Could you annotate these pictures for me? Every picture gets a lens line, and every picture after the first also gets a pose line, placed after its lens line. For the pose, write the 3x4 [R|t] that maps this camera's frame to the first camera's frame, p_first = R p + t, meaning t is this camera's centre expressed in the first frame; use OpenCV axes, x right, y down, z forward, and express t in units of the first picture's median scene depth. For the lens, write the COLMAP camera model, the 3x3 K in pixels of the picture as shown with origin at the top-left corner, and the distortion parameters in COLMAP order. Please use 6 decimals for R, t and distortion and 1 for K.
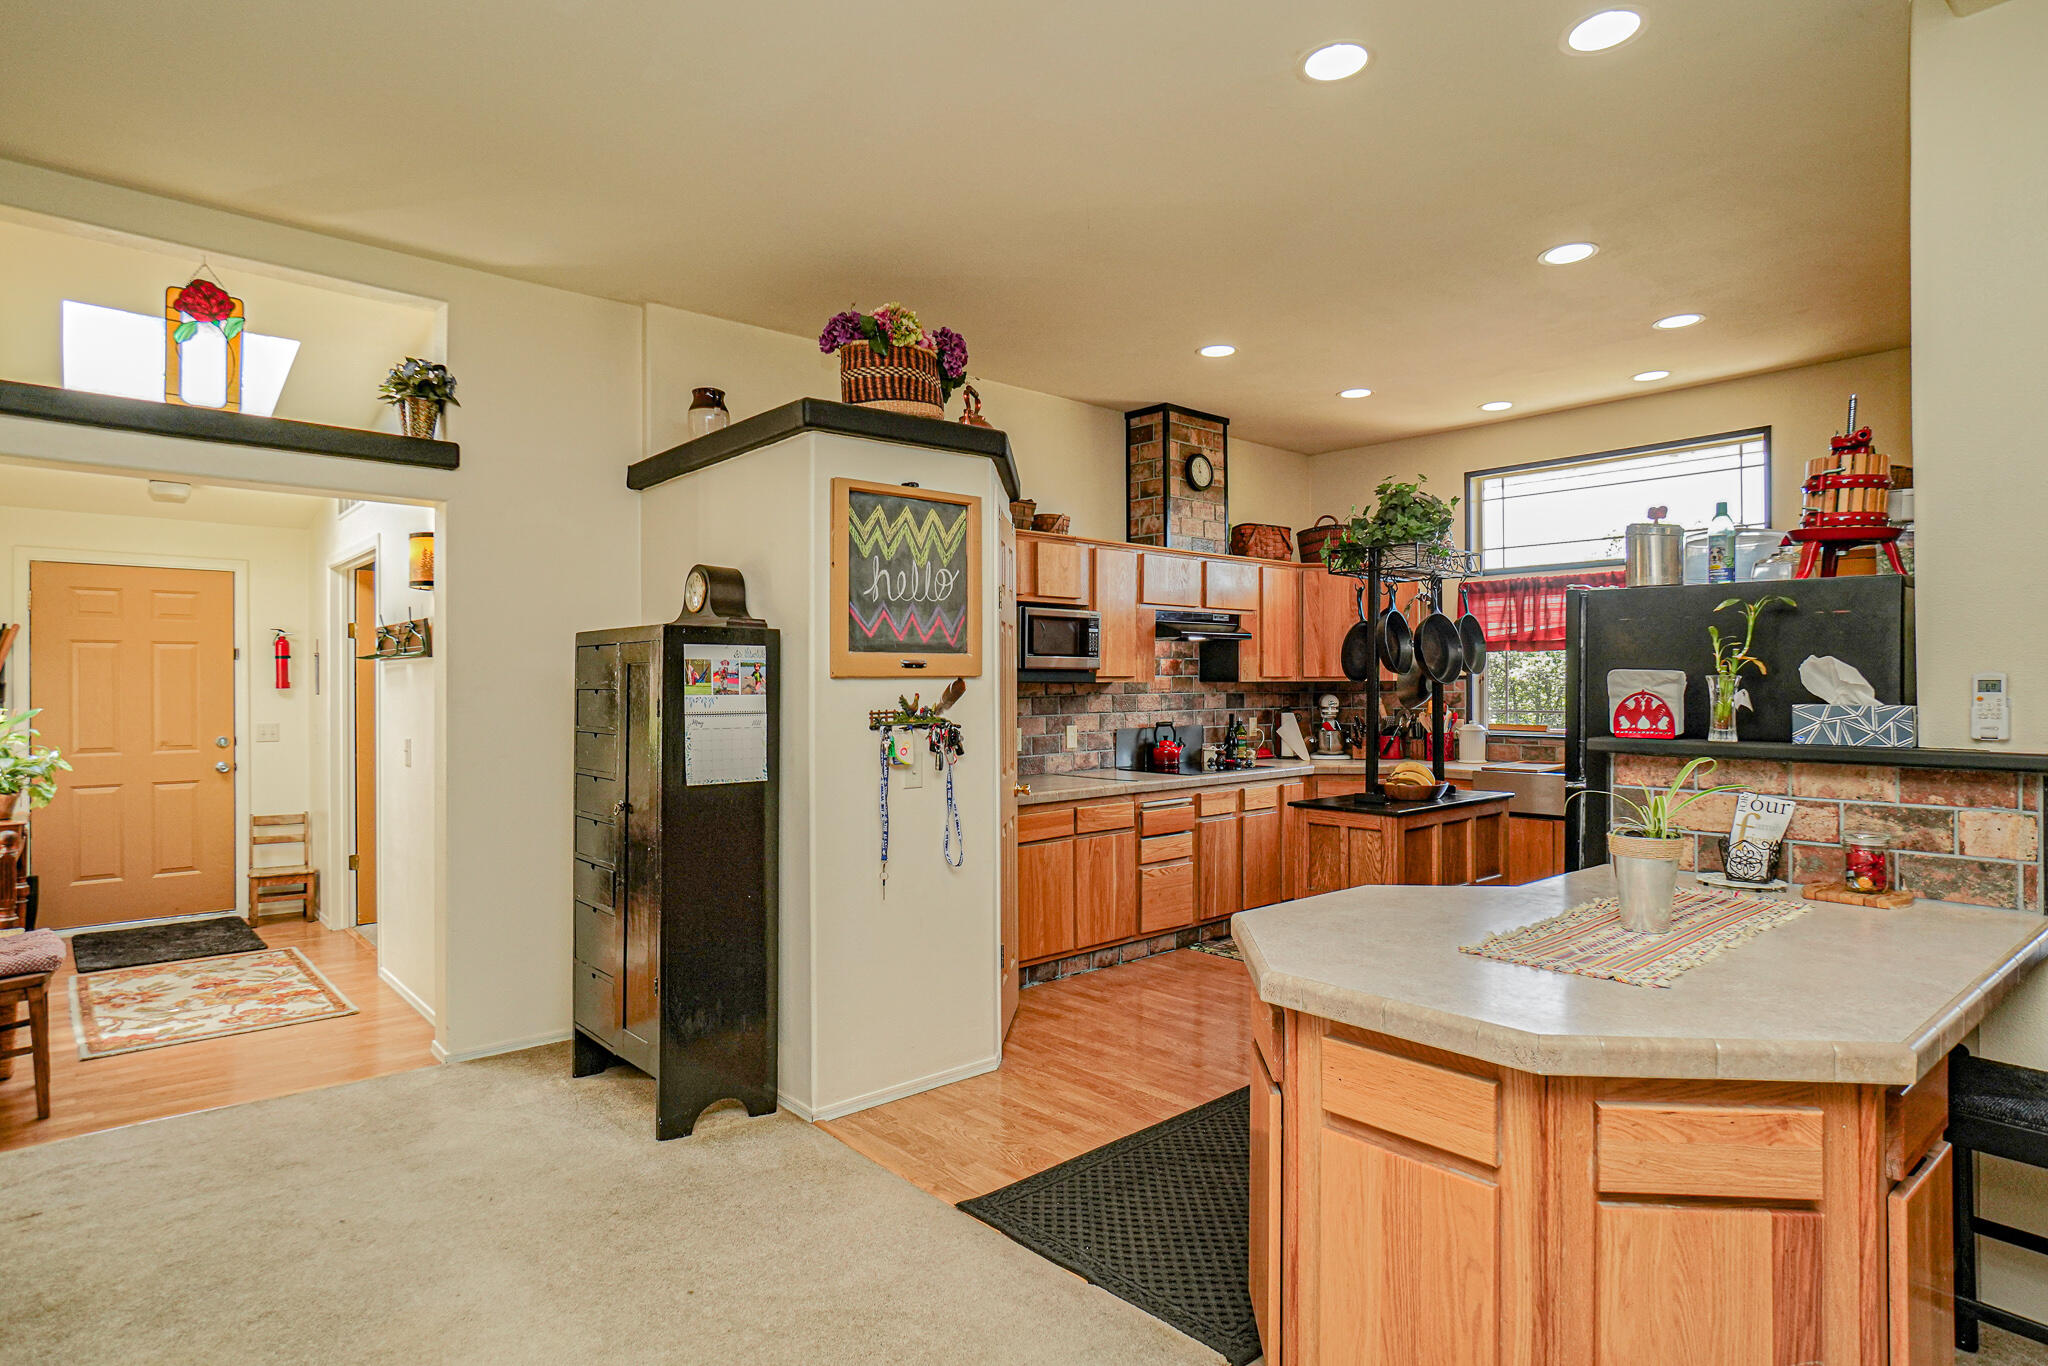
lens RADIAL K [[1033.3, 0, 1044.5], [0, 1033.3, 679.8], [0, 0, 1]] dist [-0.000333, 0.001543]
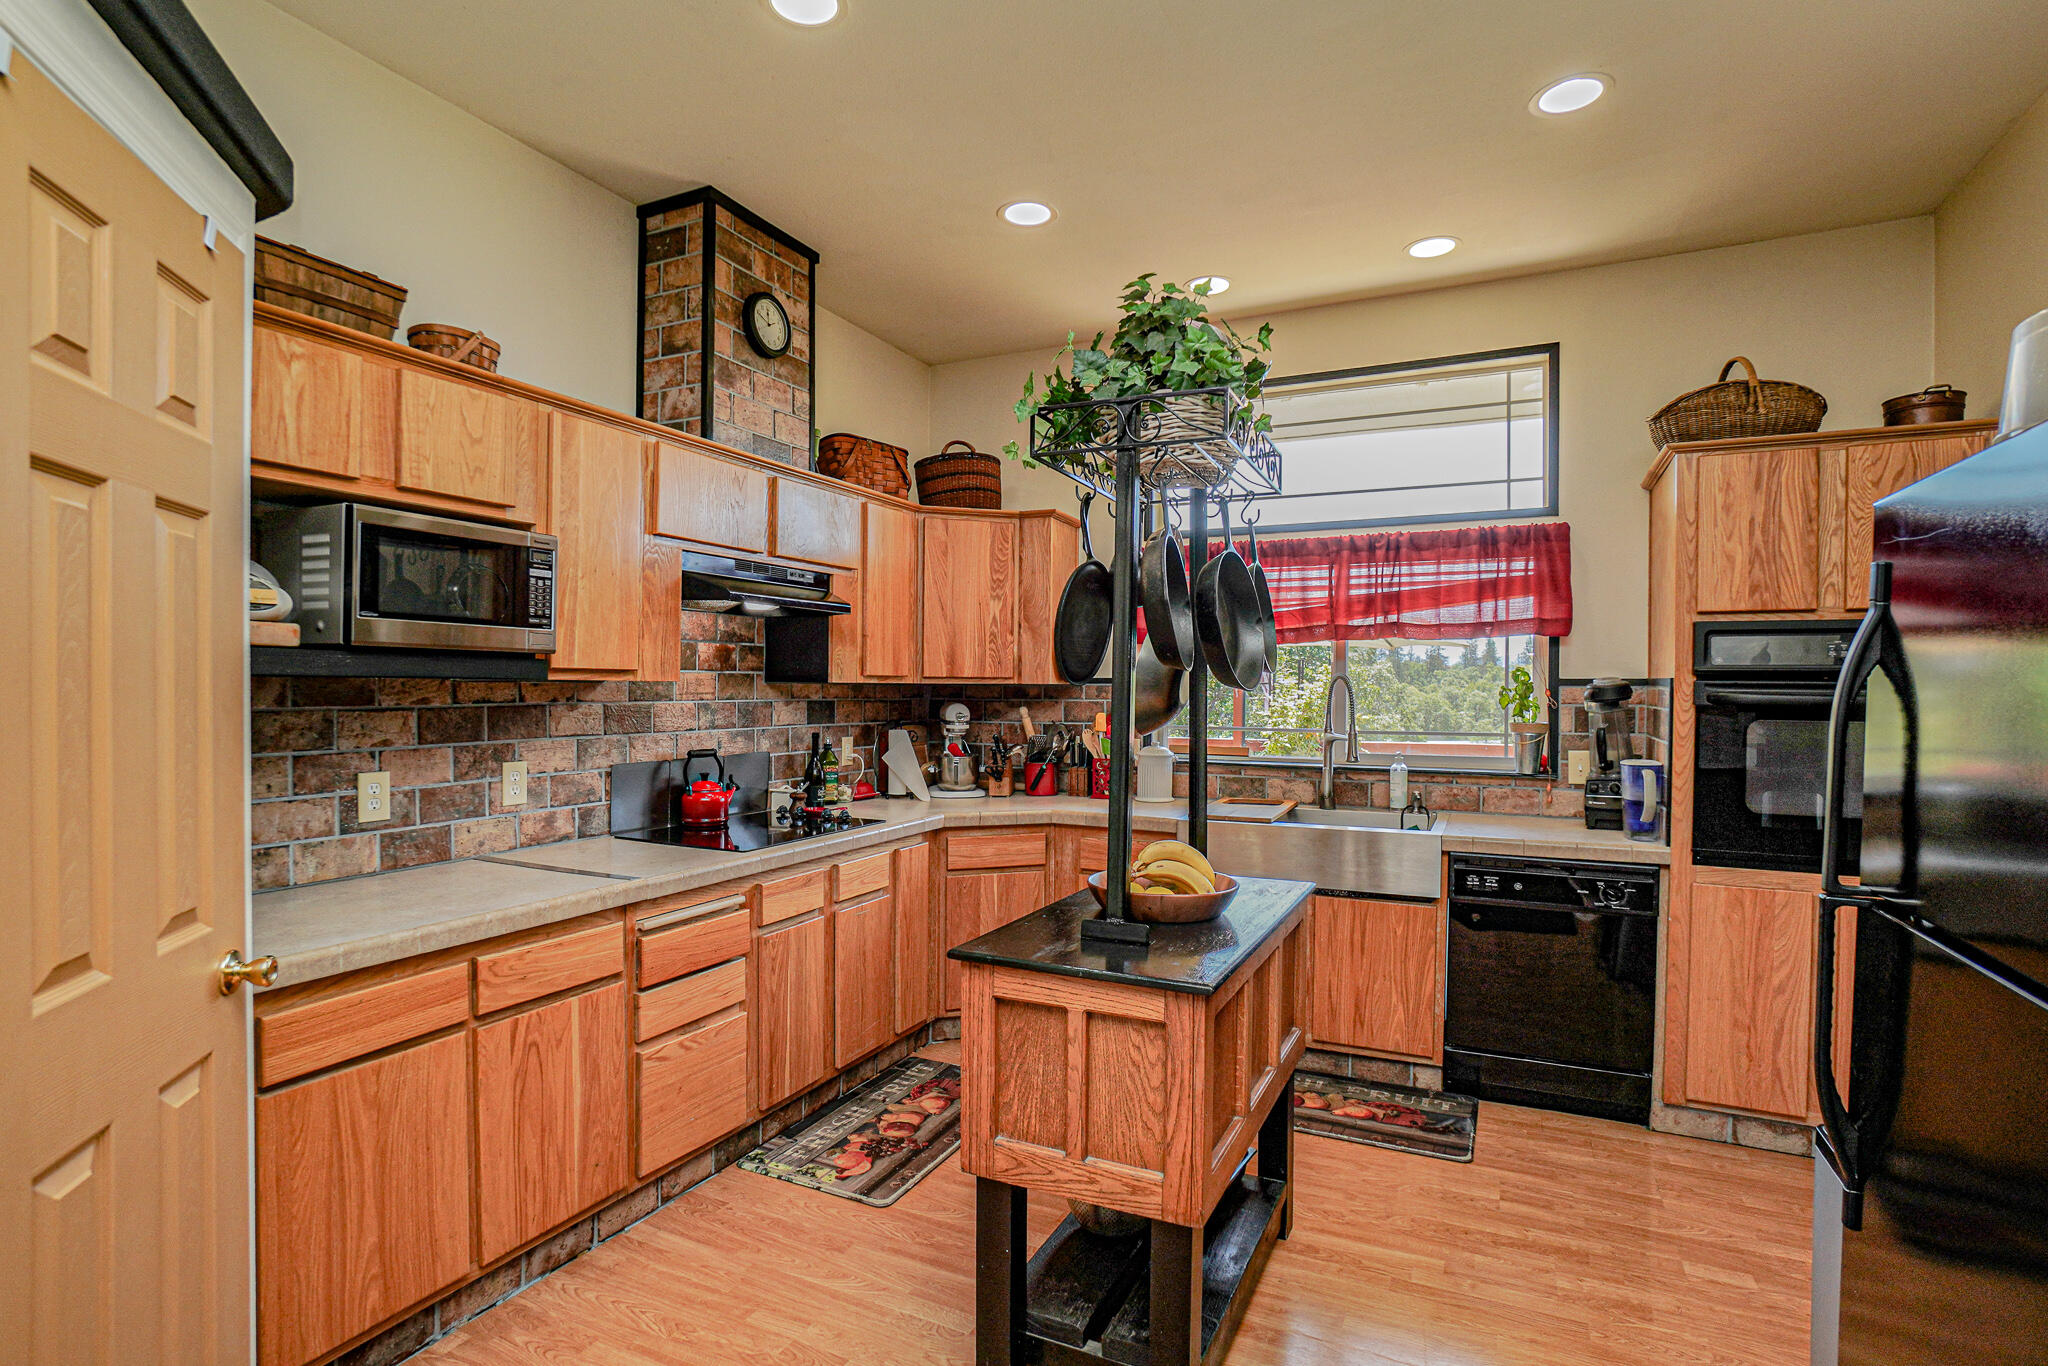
lens RADIAL K [[982.2, 0, 999.4], [0, 982.2, 697.8], [0, 0, 1]] dist [-0.048811, 0.012861]
pose [[0.931908, 0.005881, 0.362646, 0.101057], [-0.011277, 0.999855, 0.012763, 0.003388], [-0.362518, -0.015983, 0.931840, 0.596267]]
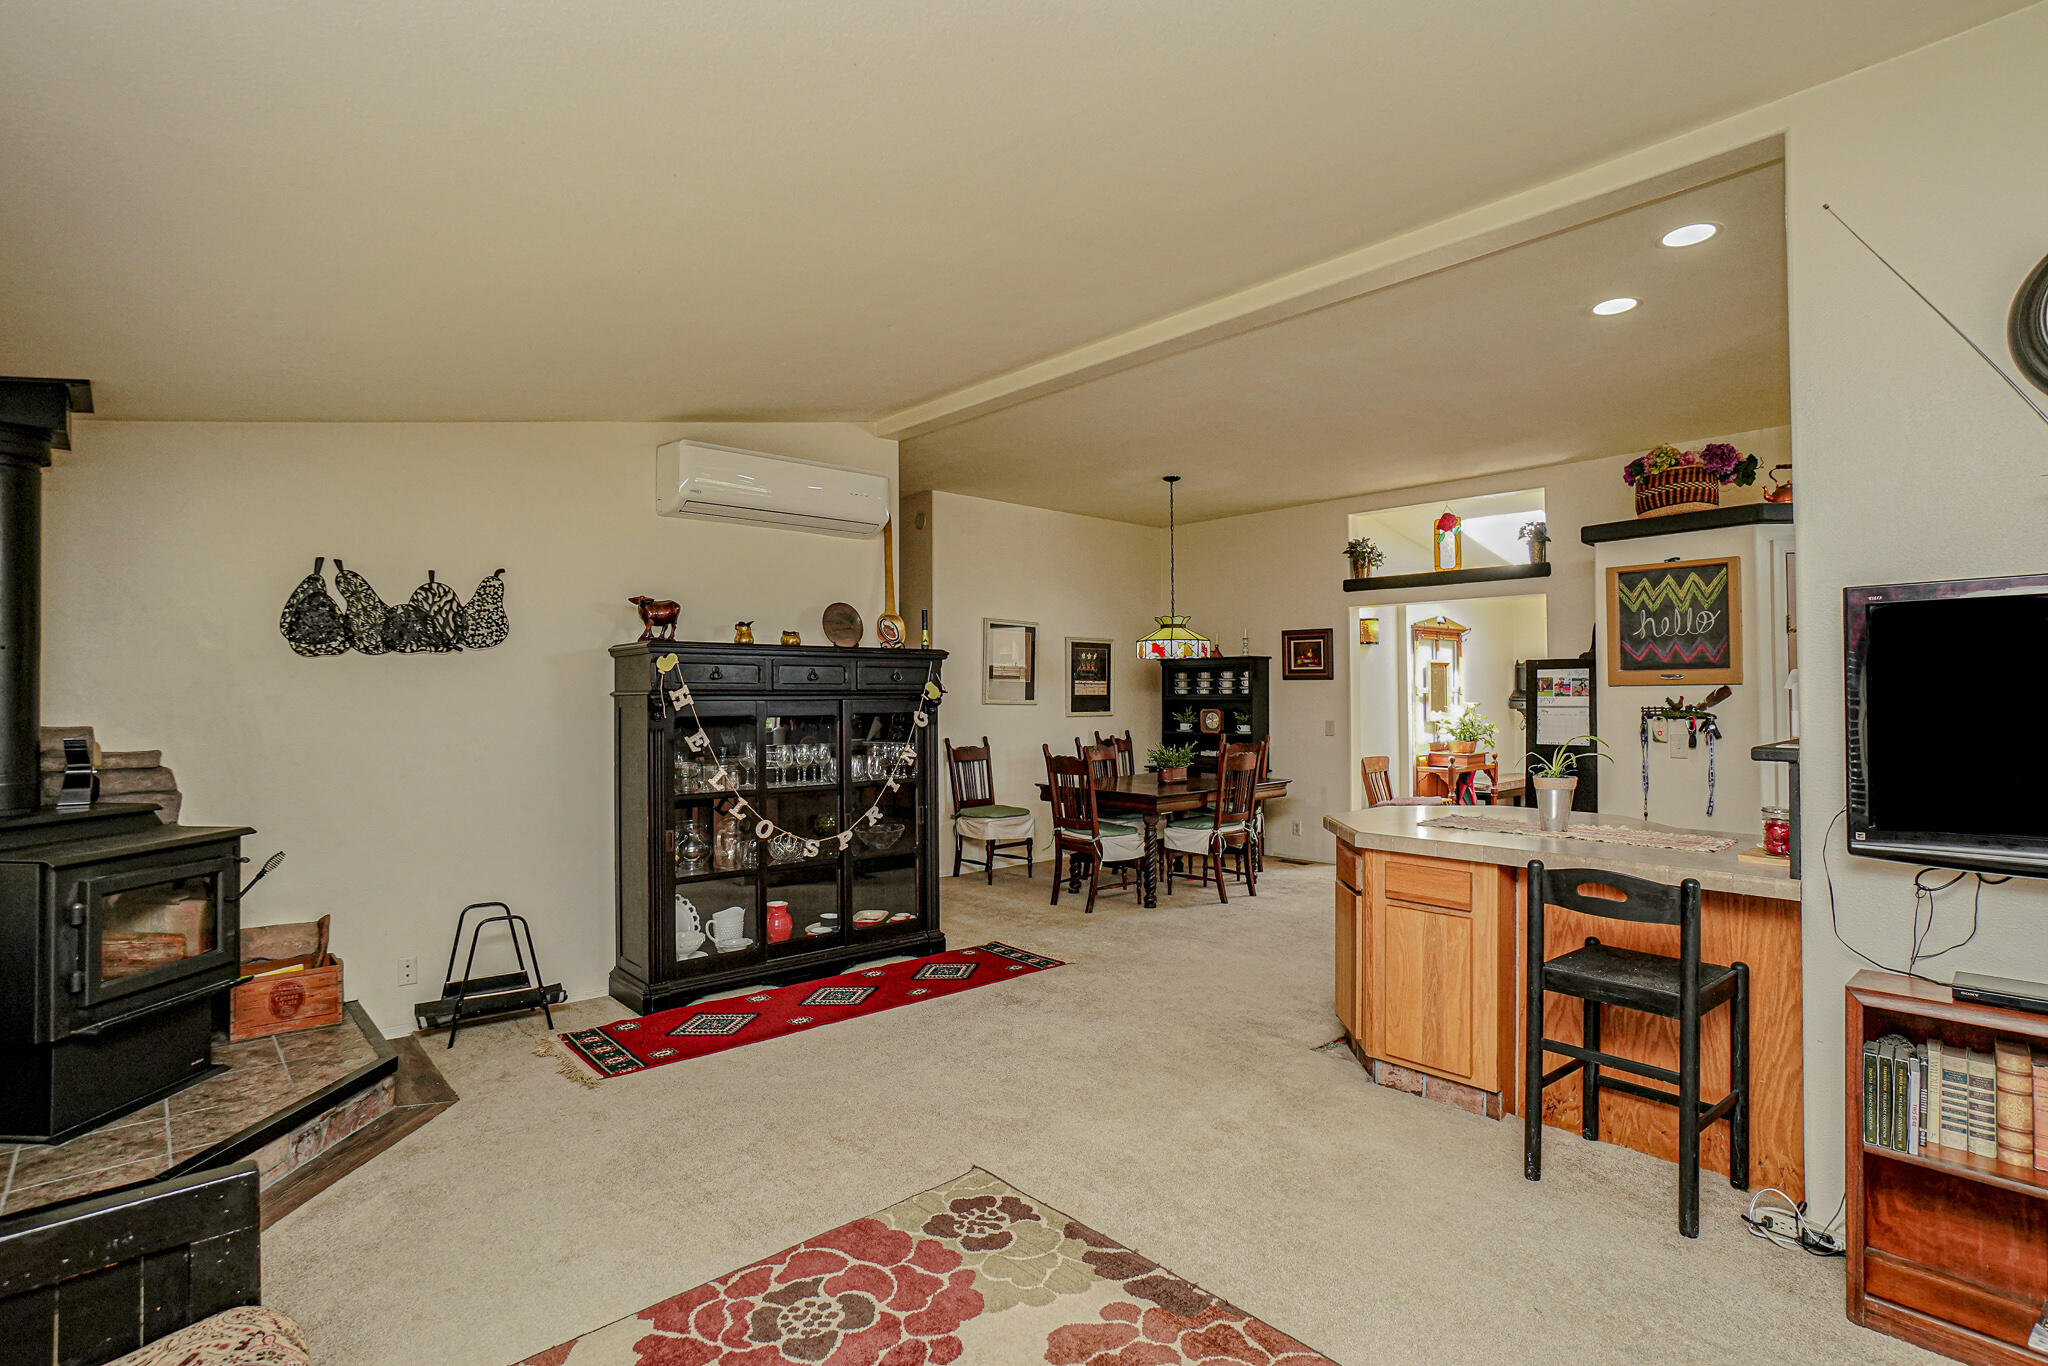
lens RADIAL K [[982.2, 0, 1031.7], [0, 982.2, 684.6], [0, 0, 1]] dist [-0.048811, 0.012861]
pose [[0.006412, -0.010208, -0.999927, 1.018736], [0.010386, 0.999895, -0.010142, 0.000789], [0.999926, -0.010320, 0.006517, 0.030343]]
